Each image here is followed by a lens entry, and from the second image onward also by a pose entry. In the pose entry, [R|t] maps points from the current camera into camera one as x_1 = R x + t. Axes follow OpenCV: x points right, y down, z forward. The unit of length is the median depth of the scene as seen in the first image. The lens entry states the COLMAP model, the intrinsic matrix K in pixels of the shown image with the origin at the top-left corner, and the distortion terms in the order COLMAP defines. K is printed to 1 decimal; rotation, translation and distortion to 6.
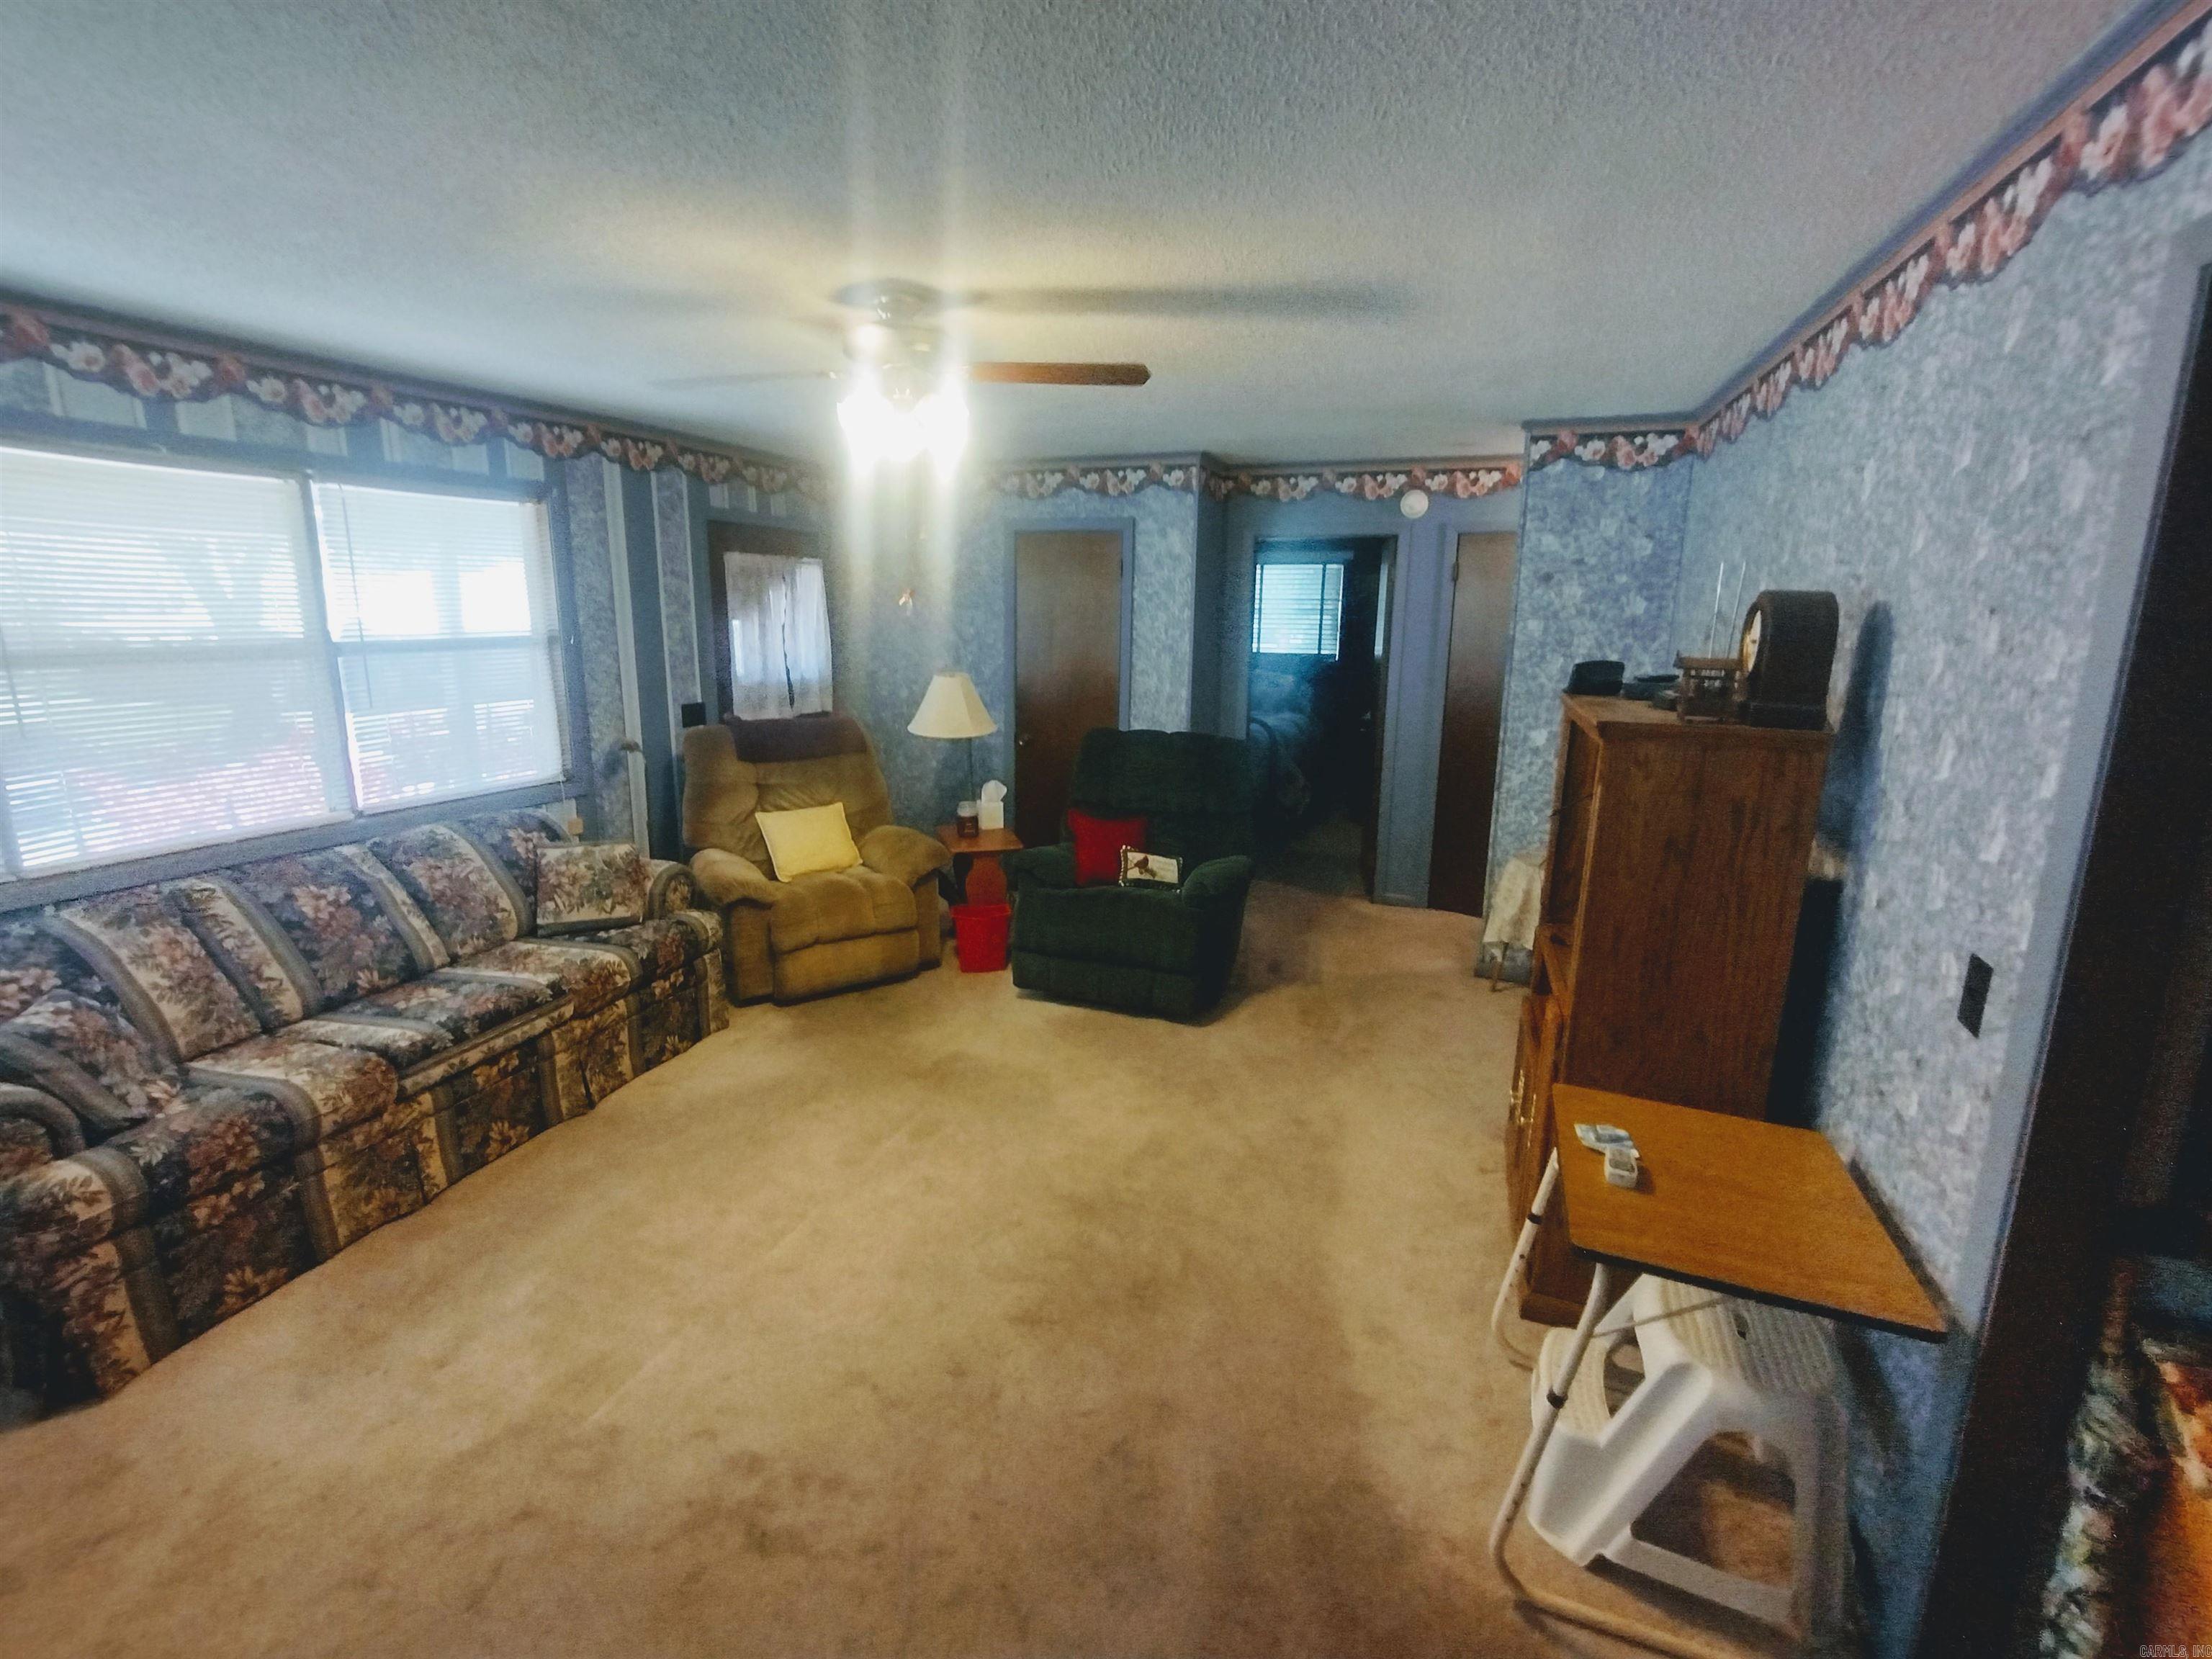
lens RADIAL K [[1005.2, 0, 1092.3], [0, 1005.2, 824.7], [0, 0, 1]] dist [-0.004975, -0.001695]
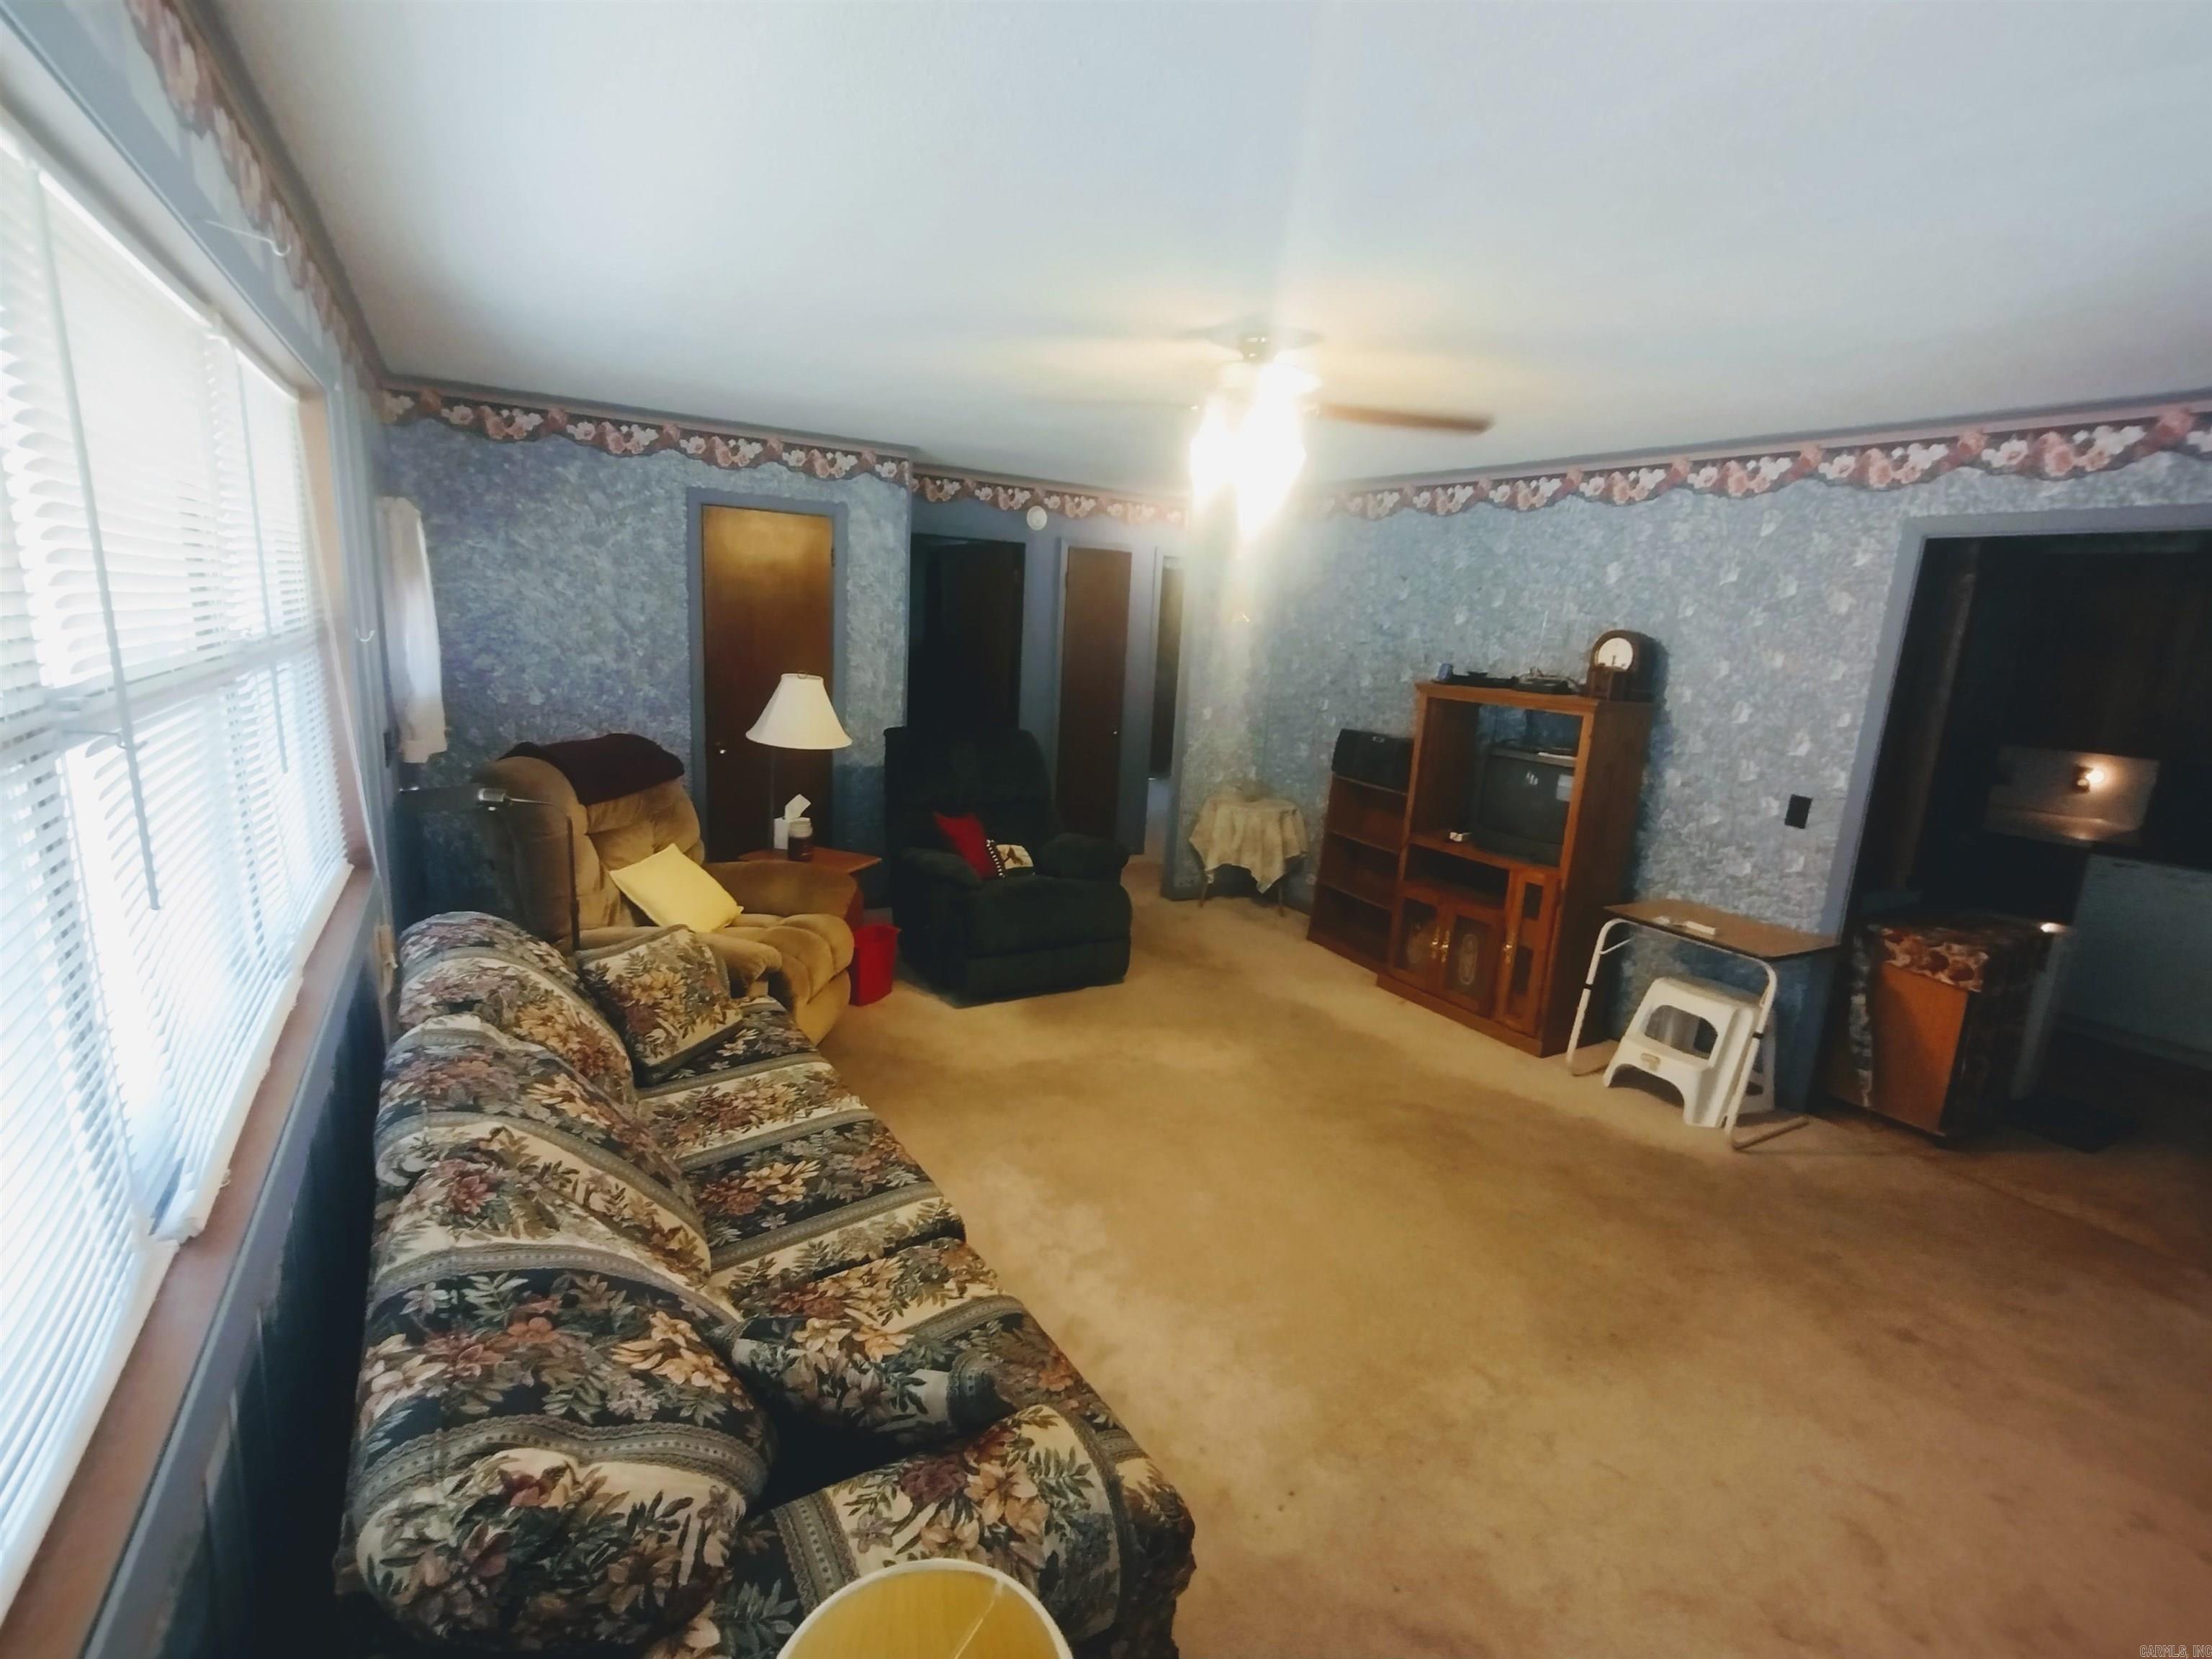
lens RADIAL K [[1005.2, 0, 1091.4], [0, 1005.2, 832.4], [0, 0, 1]] dist [-0.004975, -0.001695]
pose [[0.625119, -0.142554, 0.767401, -0.604298], [0.117369, 0.989169, 0.088142, -0.057009], [-0.771655, 0.034970, 0.635080, 0.235083]]
